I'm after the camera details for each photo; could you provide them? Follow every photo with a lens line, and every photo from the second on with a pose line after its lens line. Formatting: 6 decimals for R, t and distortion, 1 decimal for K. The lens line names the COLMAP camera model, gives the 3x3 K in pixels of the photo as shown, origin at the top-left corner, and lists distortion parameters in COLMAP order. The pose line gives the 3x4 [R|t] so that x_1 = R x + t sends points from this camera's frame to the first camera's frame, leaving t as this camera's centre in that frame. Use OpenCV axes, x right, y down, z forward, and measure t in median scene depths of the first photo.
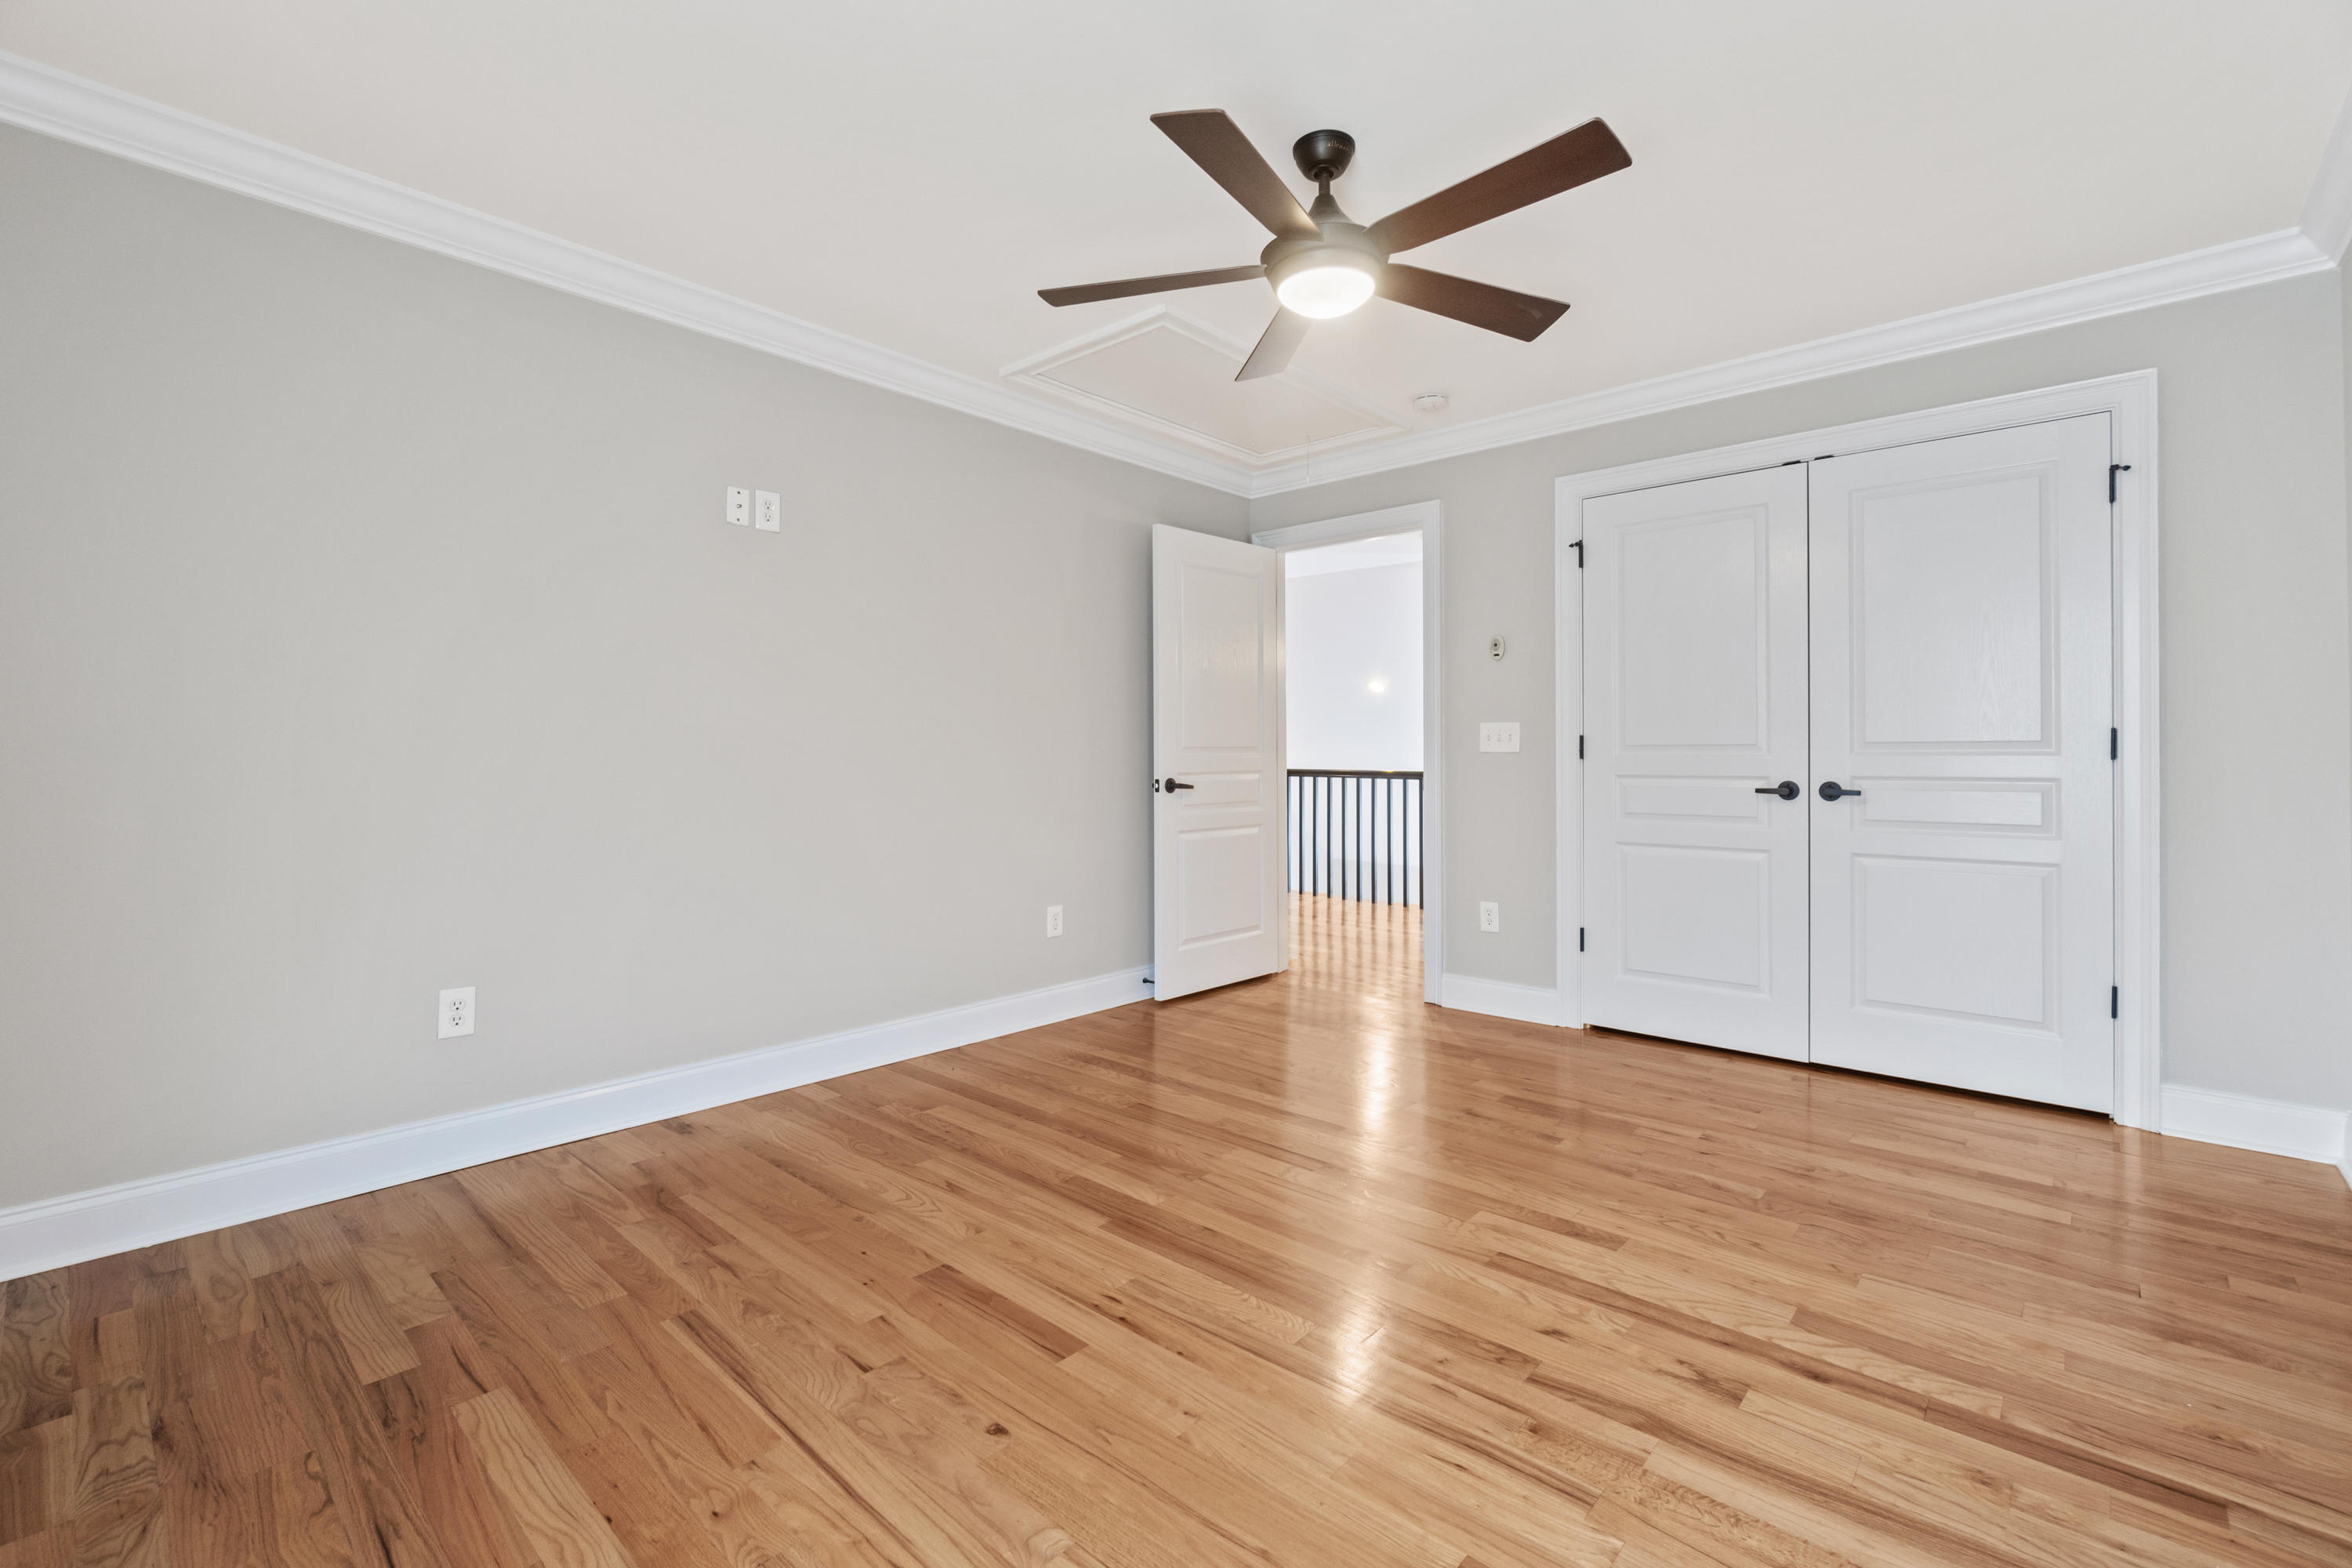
lens RADIAL K [[1027.6, 0, 1179.9], [0, 1027.6, 751.1], [0, 0, 1]] dist [-0.000293, -0.000070]
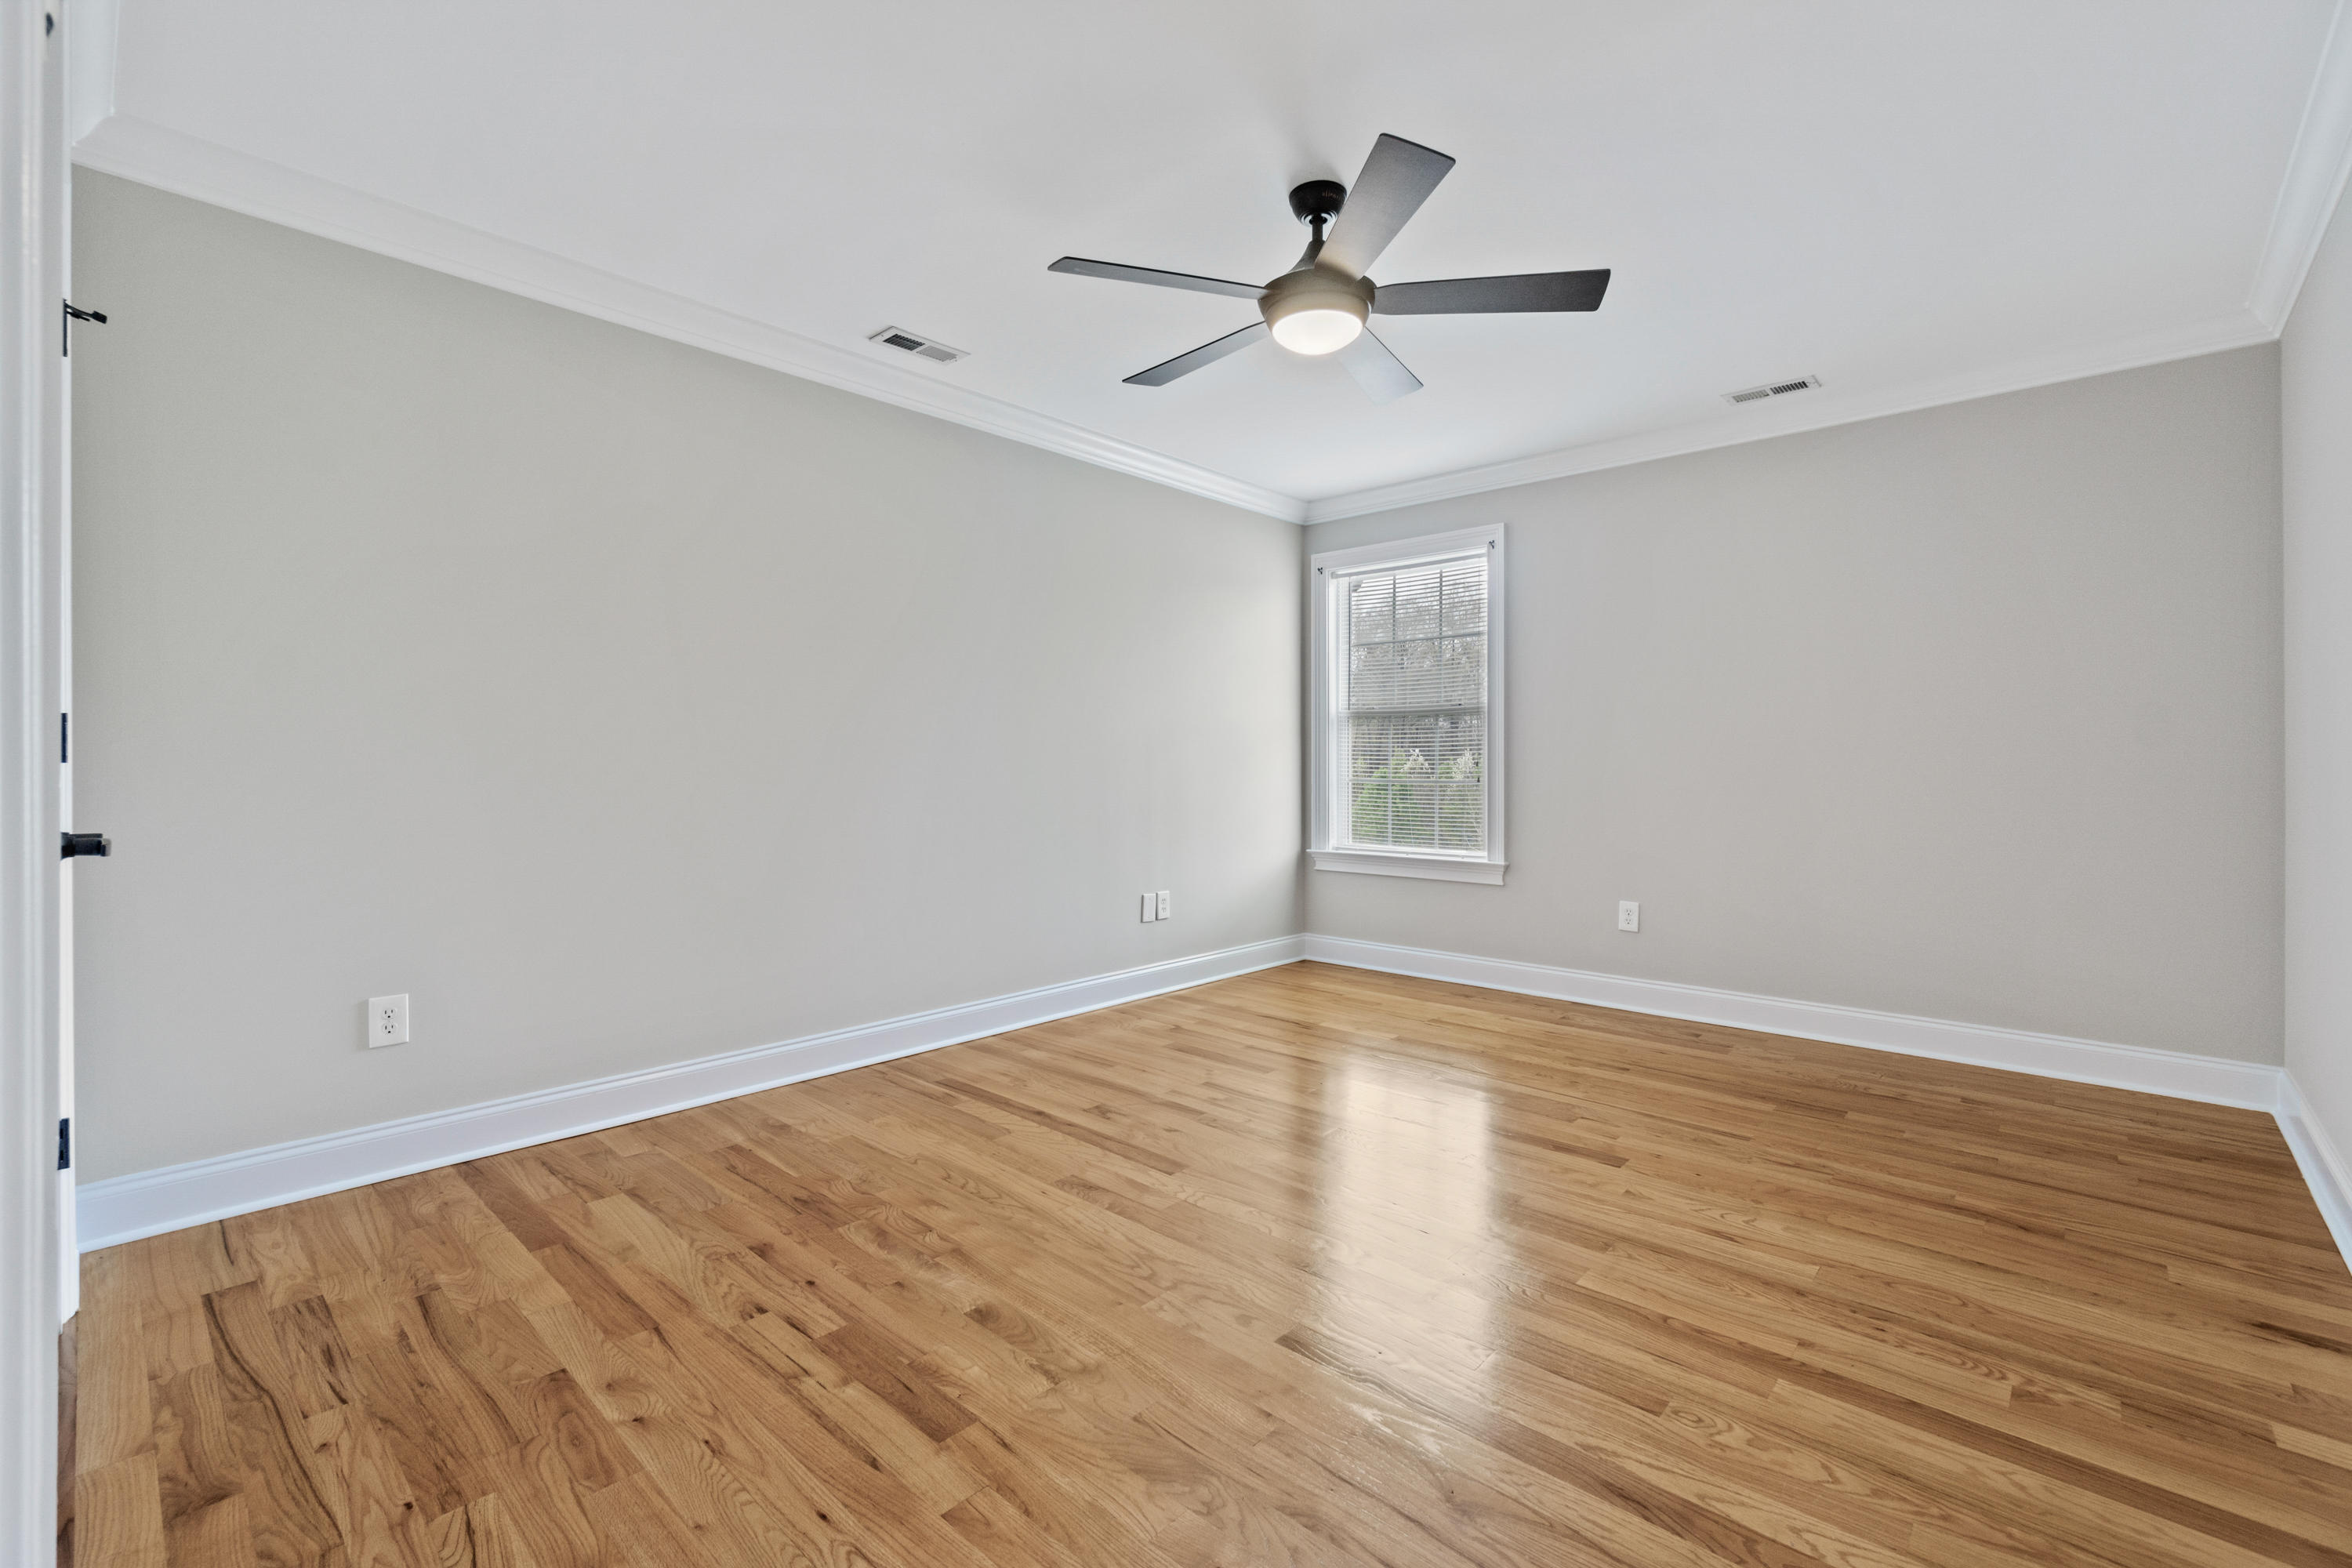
lens RADIAL K [[998.9, 0, 1169.2], [0, 998.9, 775.9], [0, 0, 1]] dist [0.000530, -0.000443]
pose [[-0.999758, -0.004368, 0.021562, 0.254479], [-0.004302, 0.999986, 0.003128, 0.015191], [-0.021576, 0.003034, -0.999763, 1.906200]]
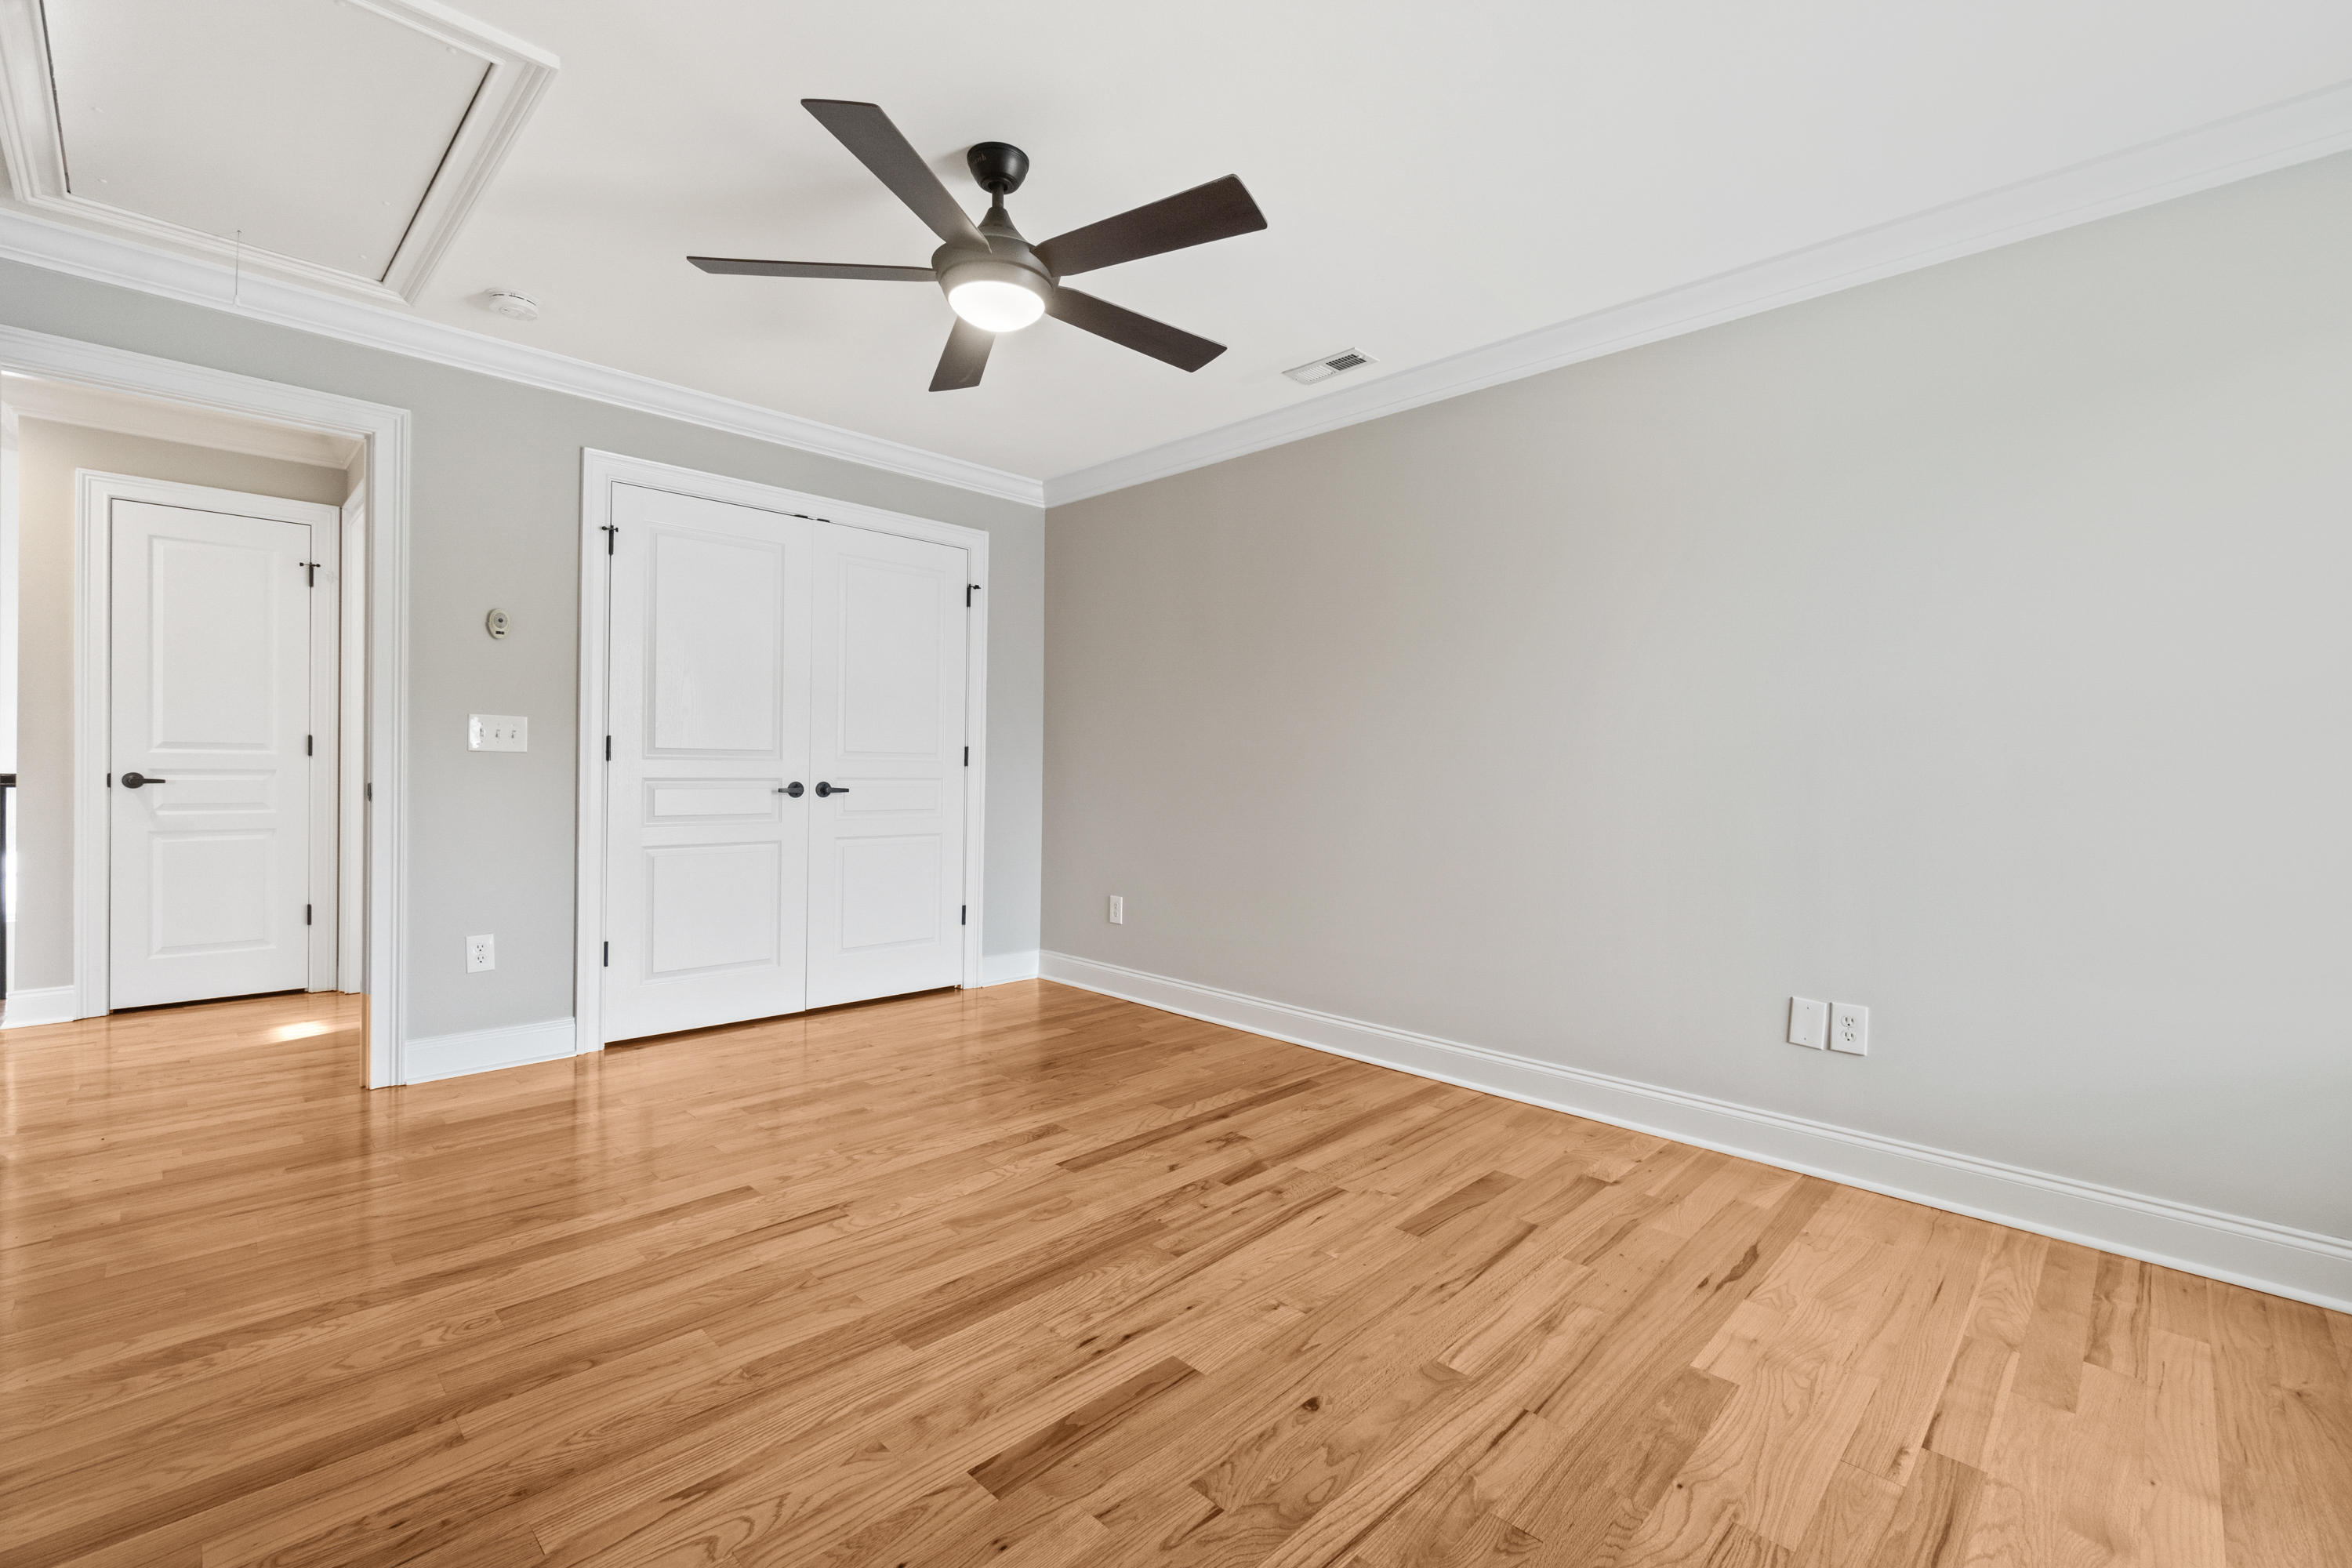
lens RADIAL K [[998.9, 0, 1169.2], [0, 998.9, 775.9], [0, 0, 1]] dist [0.000530, -0.000443]
pose [[0.054254, -0.006705, 0.998505, -0.779117], [-0.021853, 0.999730, 0.007901, 0.004899], [-0.998288, -0.022249, 0.054093, 0.711463]]
